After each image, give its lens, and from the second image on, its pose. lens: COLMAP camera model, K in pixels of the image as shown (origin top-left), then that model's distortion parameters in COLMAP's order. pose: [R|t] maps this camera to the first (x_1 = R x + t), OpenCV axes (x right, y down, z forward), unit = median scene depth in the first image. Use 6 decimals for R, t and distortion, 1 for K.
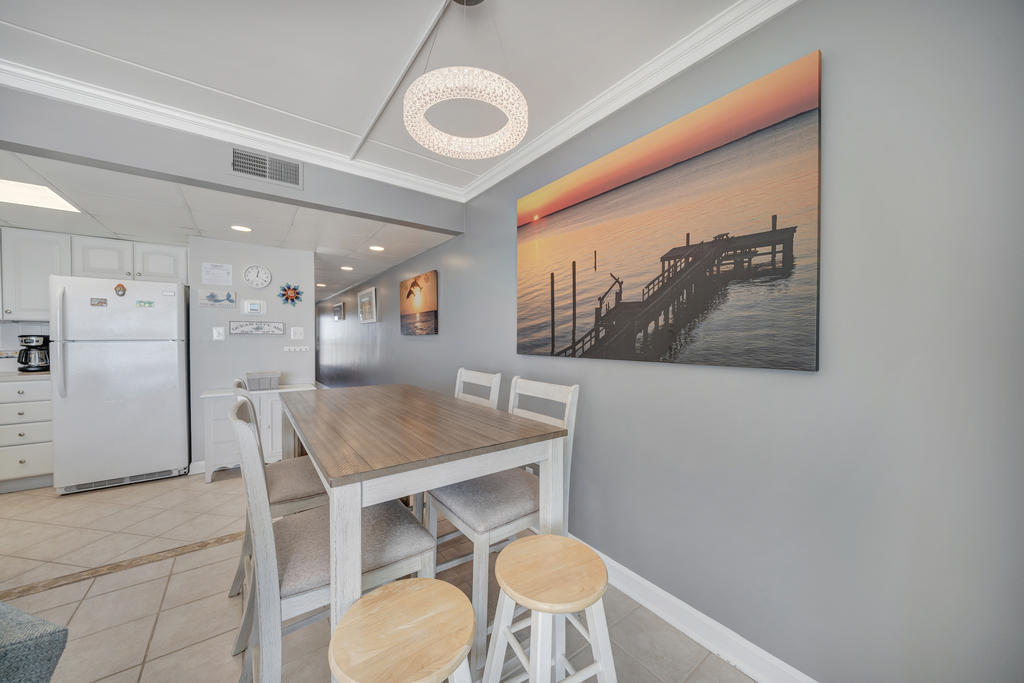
lens RADIAL K [[353.8, 0, 503.3], [0, 353.8, 337.5], [0, 0, 1]] dist [-0.010633, 0.000166]
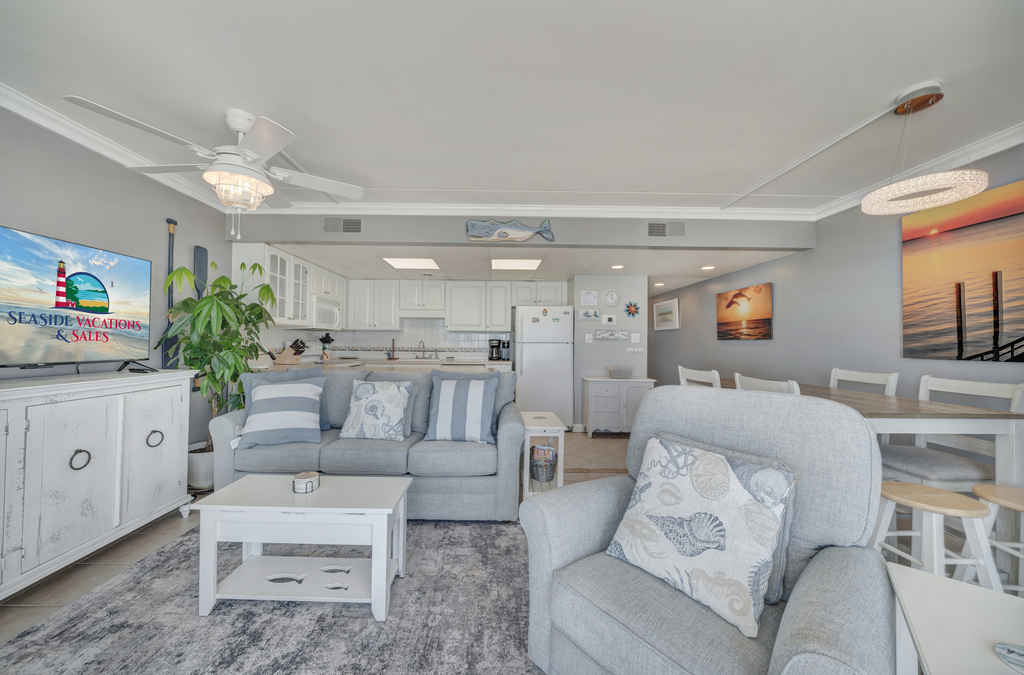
lens RADIAL K [[353.8, 0, 501.8], [0, 353.8, 340.7], [0, 0, 1]] dist [-0.010633, 0.000166]
pose [[0.807655, 0.003945, -0.589643, -0.268532], [-0.006479, 0.999977, -0.002184, 0.004084], [0.589620, 0.005584, 0.807661, -0.496409]]
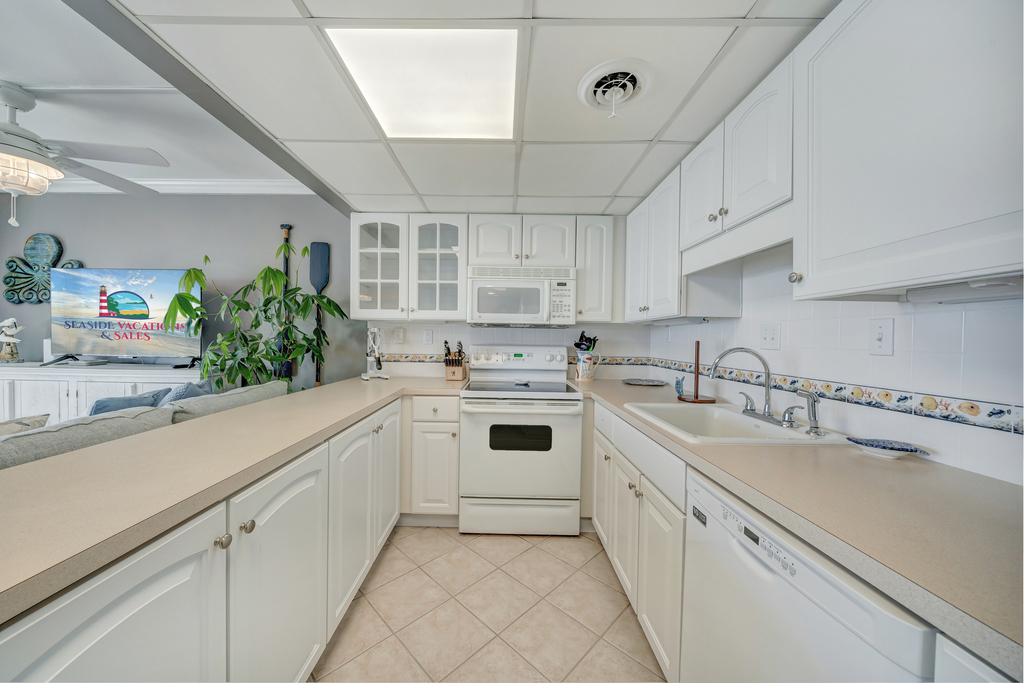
lens RADIAL K [[353.8, 0, 503.7], [0, 353.8, 343.3], [0, 0, 1]] dist [-0.010633, 0.000166]
pose [[-0.600089, -0.000553, -0.799933, -1.147534], [-0.013859, 0.999857, 0.009705, -0.006496], [0.799813, 0.016910, -0.600010, 0.855188]]
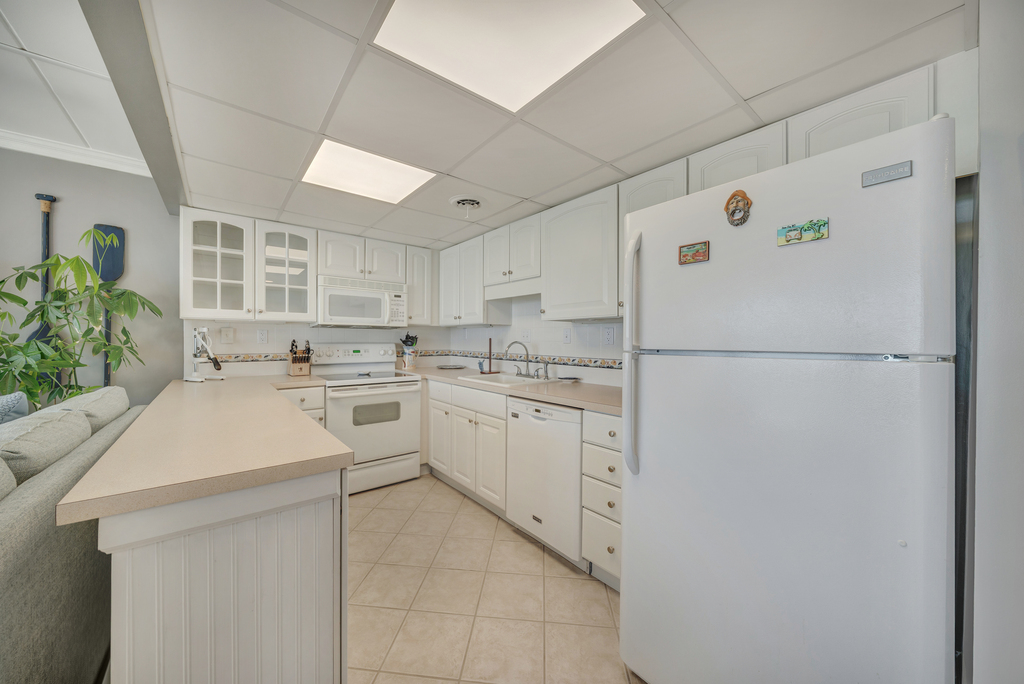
lens RADIAL K [[353.8, 0, 507.9], [0, 353.8, 340.4], [0, 0, 1]] dist [-0.010633, 0.000166]
pose [[0.044882, 0.000160, -0.998992, -0.752291], [-0.003091, 0.999995, 0.000021, -0.002418], [0.998988, 0.003087, 0.044883, 0.752679]]
